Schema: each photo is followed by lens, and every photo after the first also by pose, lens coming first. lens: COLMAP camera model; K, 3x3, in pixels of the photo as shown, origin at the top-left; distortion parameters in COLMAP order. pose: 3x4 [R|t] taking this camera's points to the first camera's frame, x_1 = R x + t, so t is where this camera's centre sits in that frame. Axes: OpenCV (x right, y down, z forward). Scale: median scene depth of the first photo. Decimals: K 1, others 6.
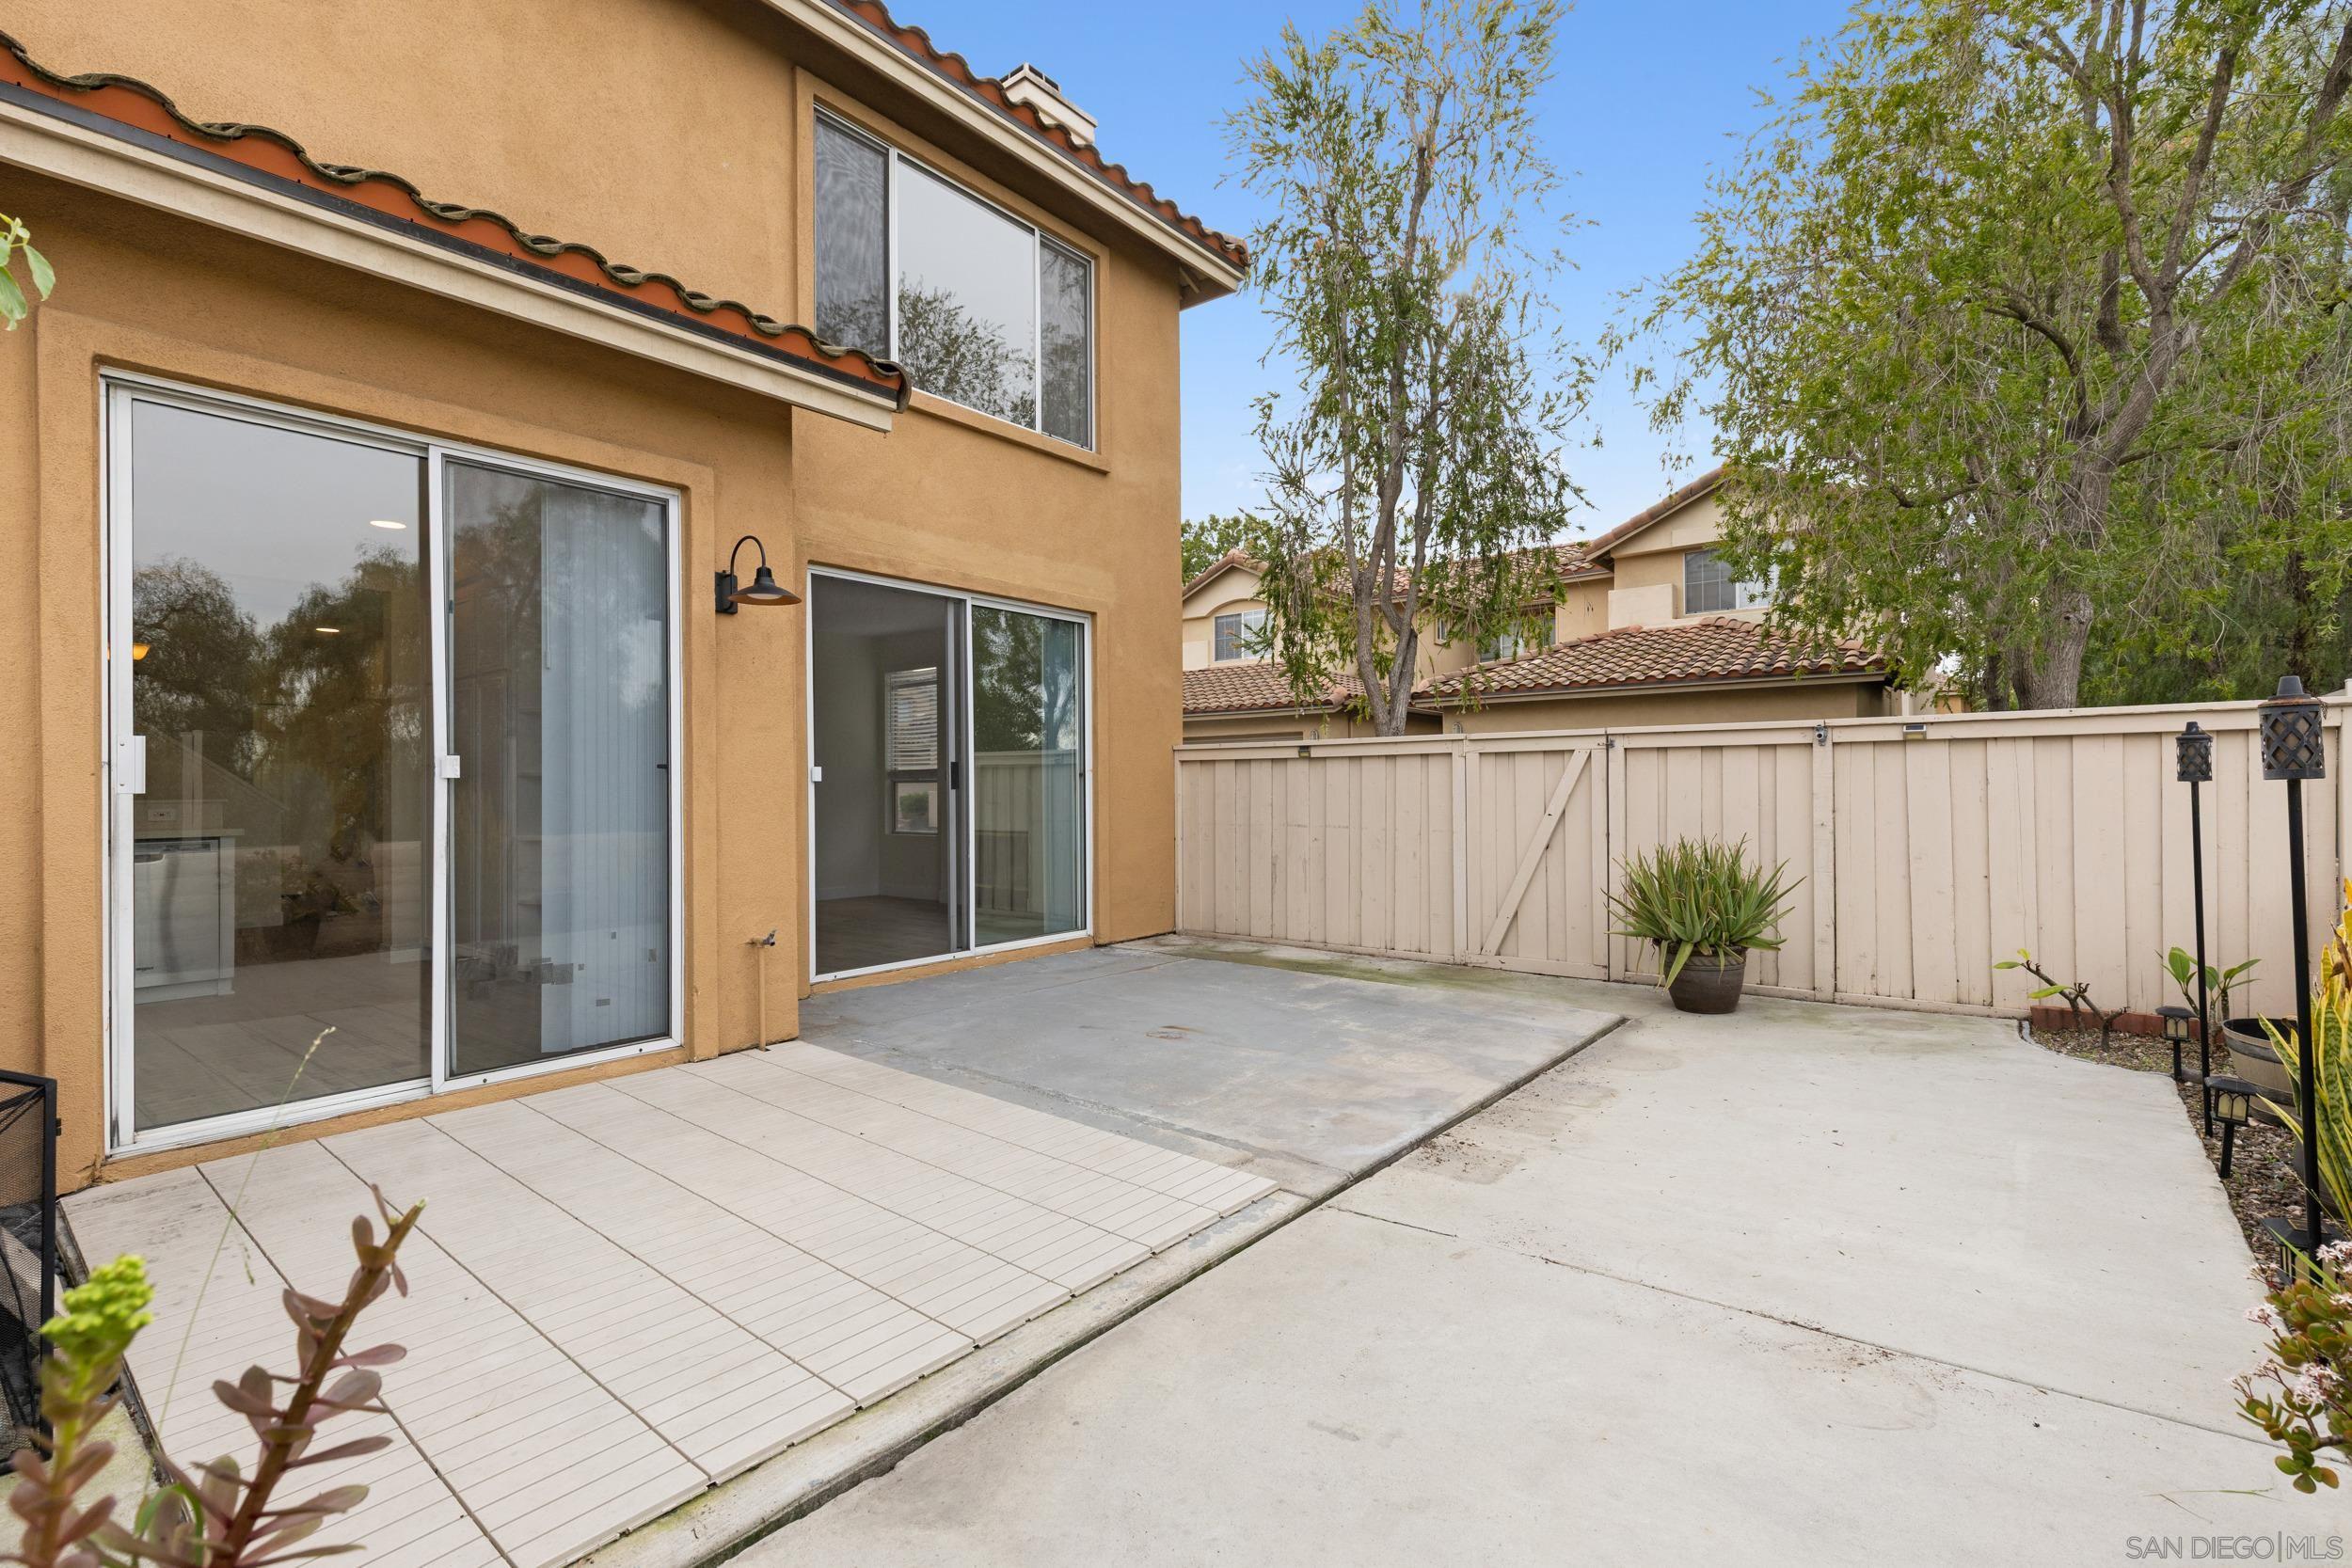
lens RADIAL K [[1059.5, 0, 1179.1], [0, 1059.5, 778.6], [0, 0, 1]] dist [0.011618, -0.002950]
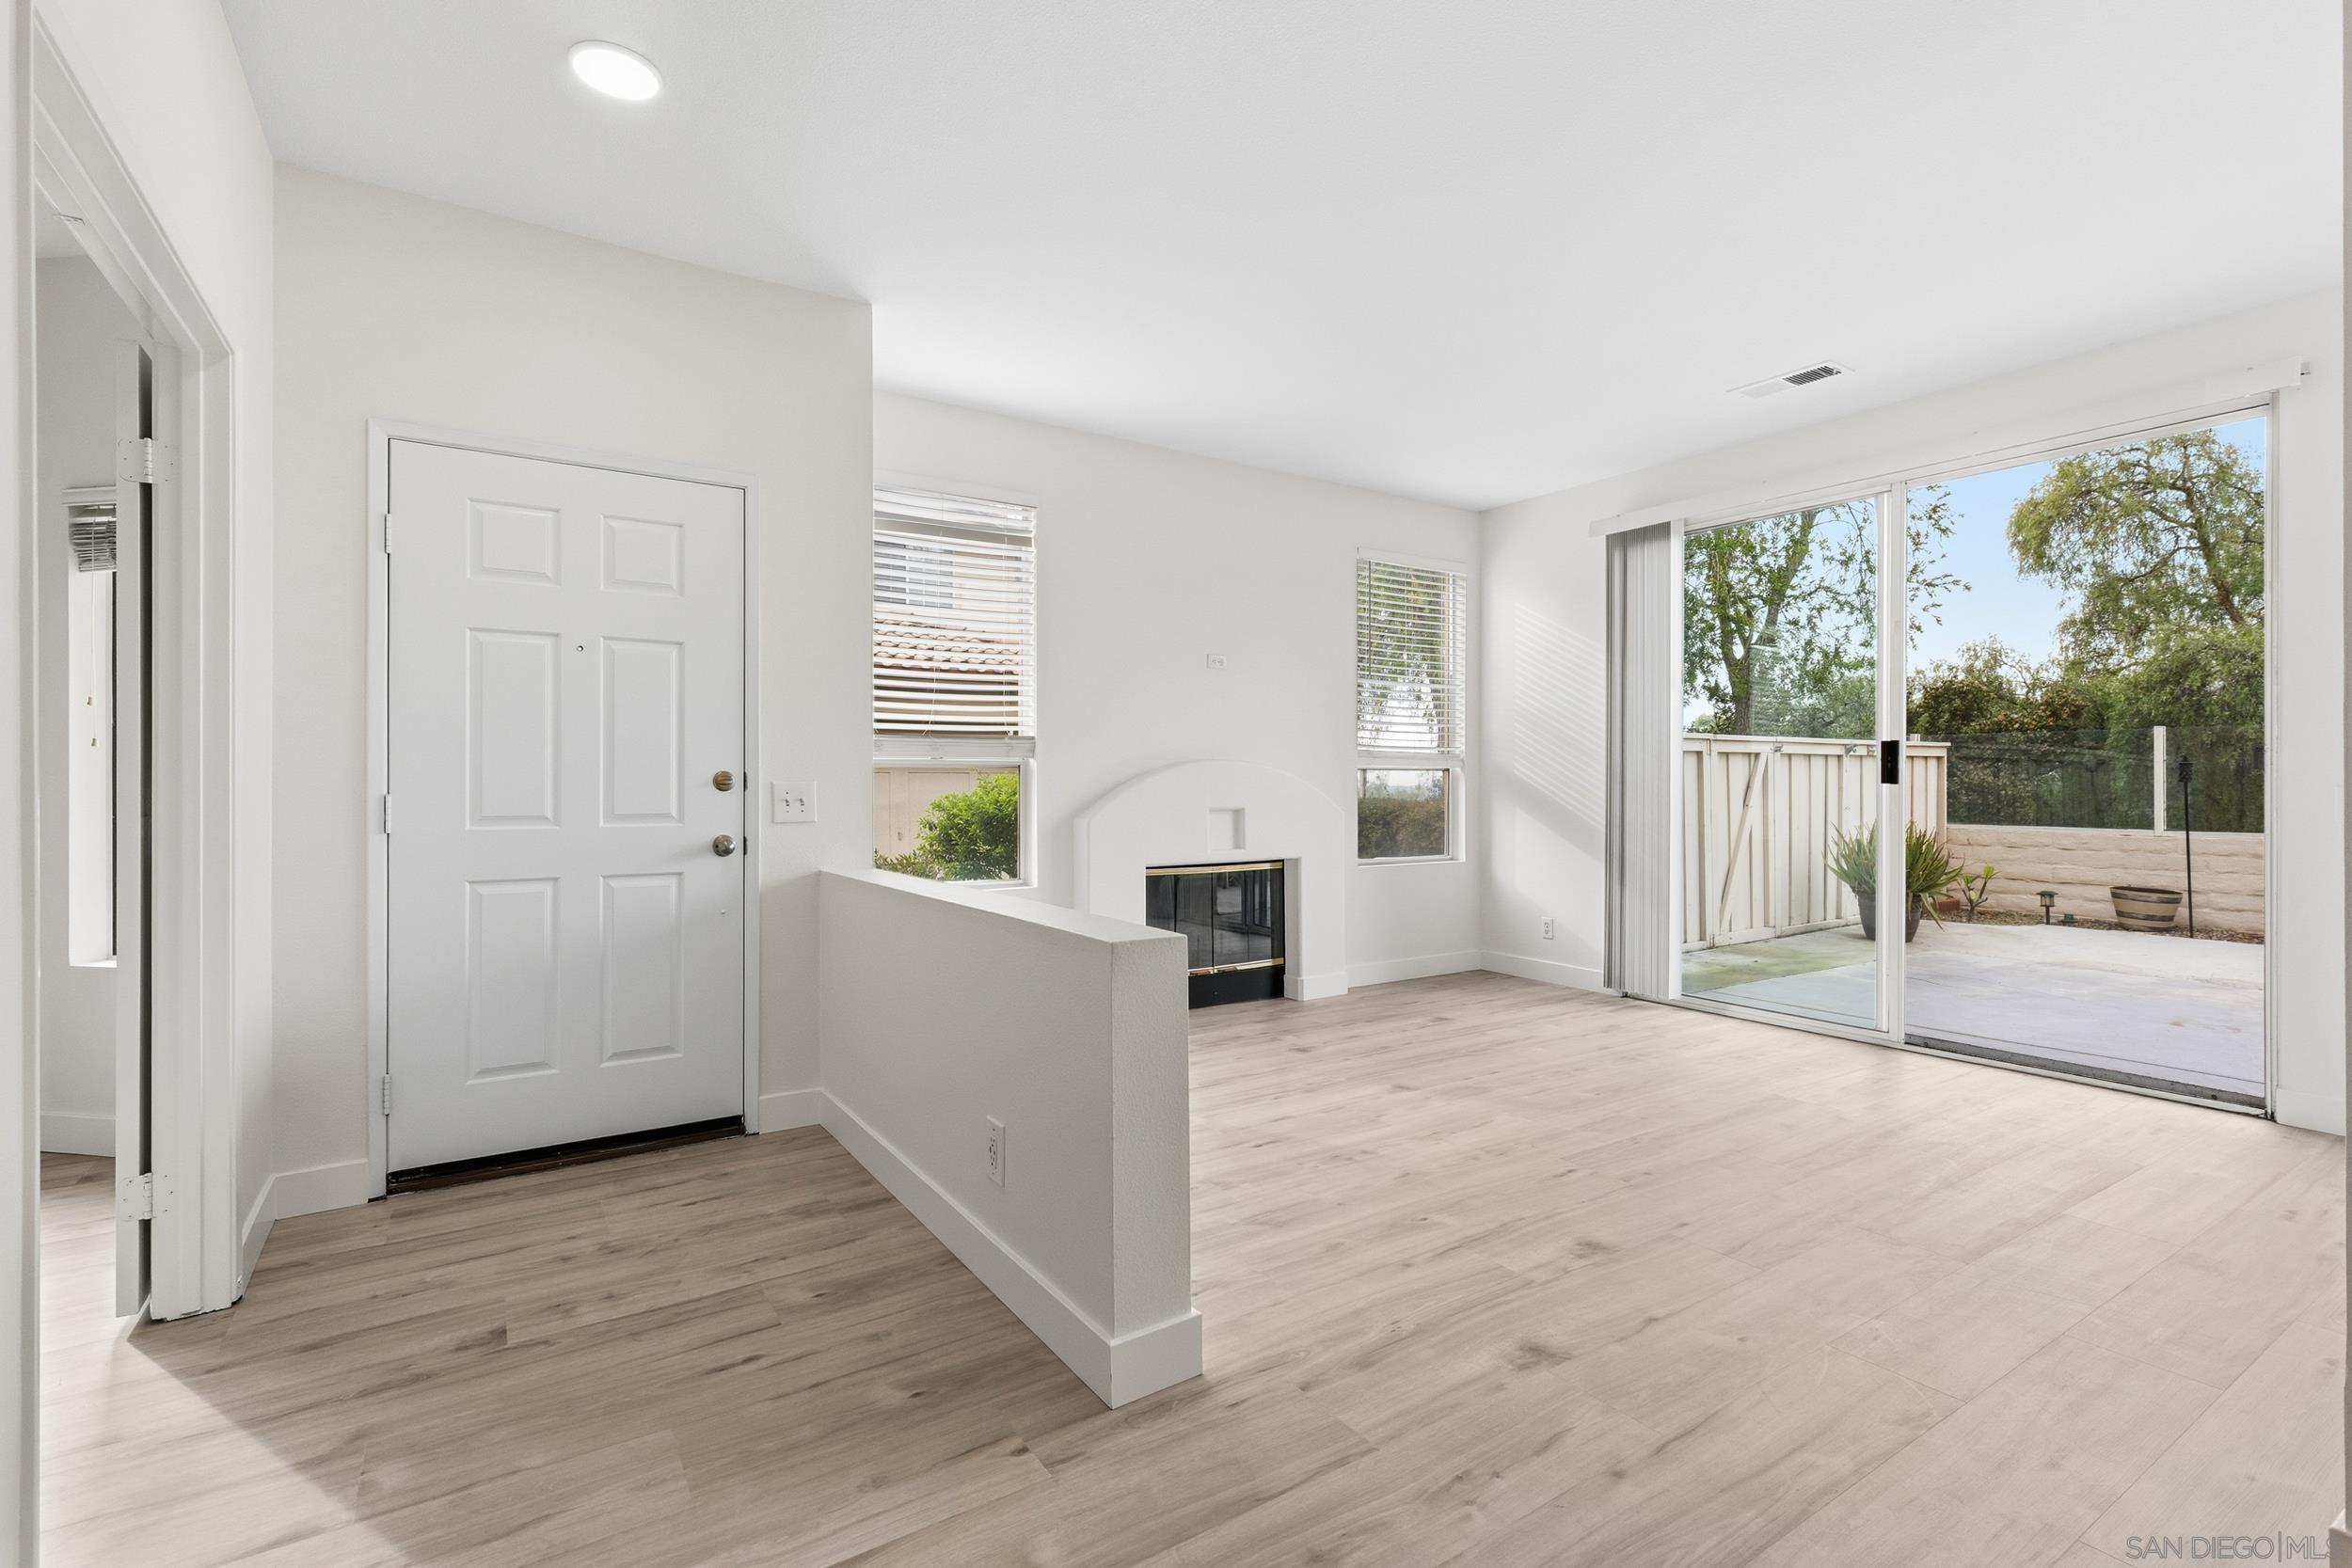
lens RADIAL K [[1059.5, 0, 1177.6], [0, 1059.5, 789.6], [0, 0, 1]] dist [0.011618, -0.002950]
pose [[0.300904, -0.002115, 0.953652, -1.632328], [-0.008929, 0.999947, 0.005035, 0.022982], [-0.953613, -0.010030, 0.300869, 2.096693]]
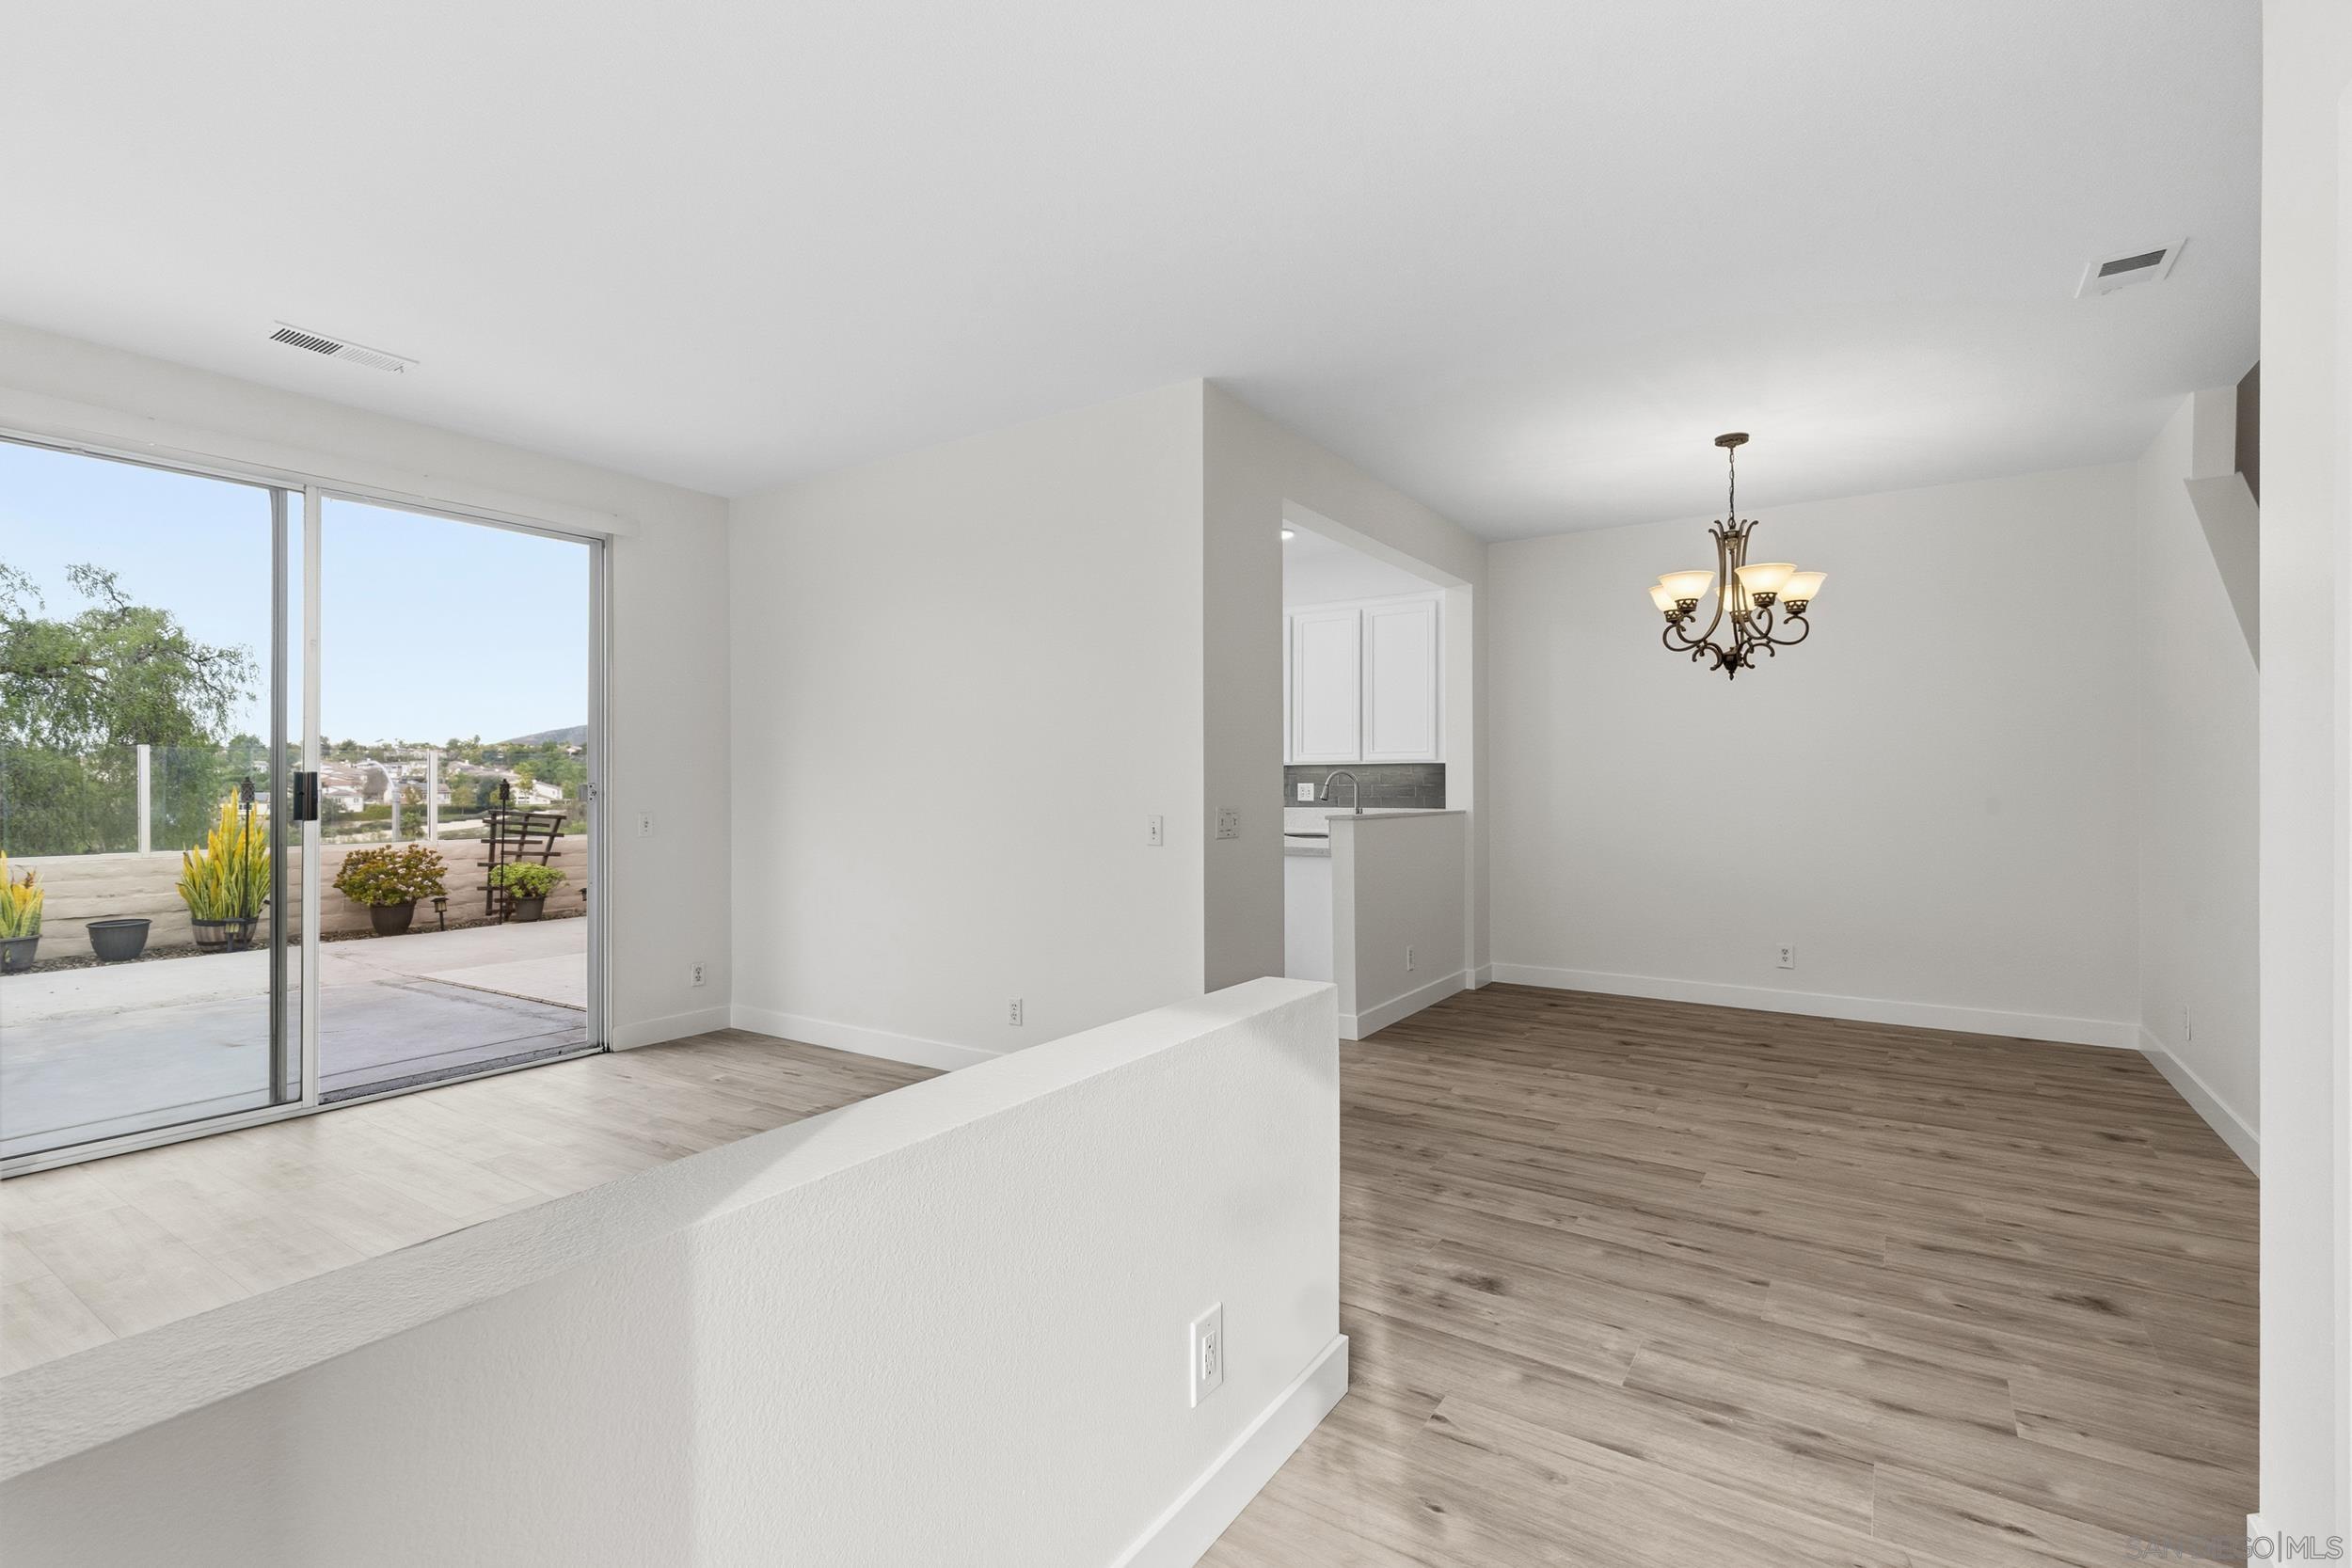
lens RADIAL K [[1059.5, 0, 1166.5], [0, 1059.5, 779.9], [0, 0, 1]] dist [0.011618, -0.002950]
pose [[-0.996296, 0.008474, -0.085575, -1.074747], [0.009521, 0.999885, -0.011832, -0.002721], [0.085465, -0.012603, -0.996261, 2.774886]]
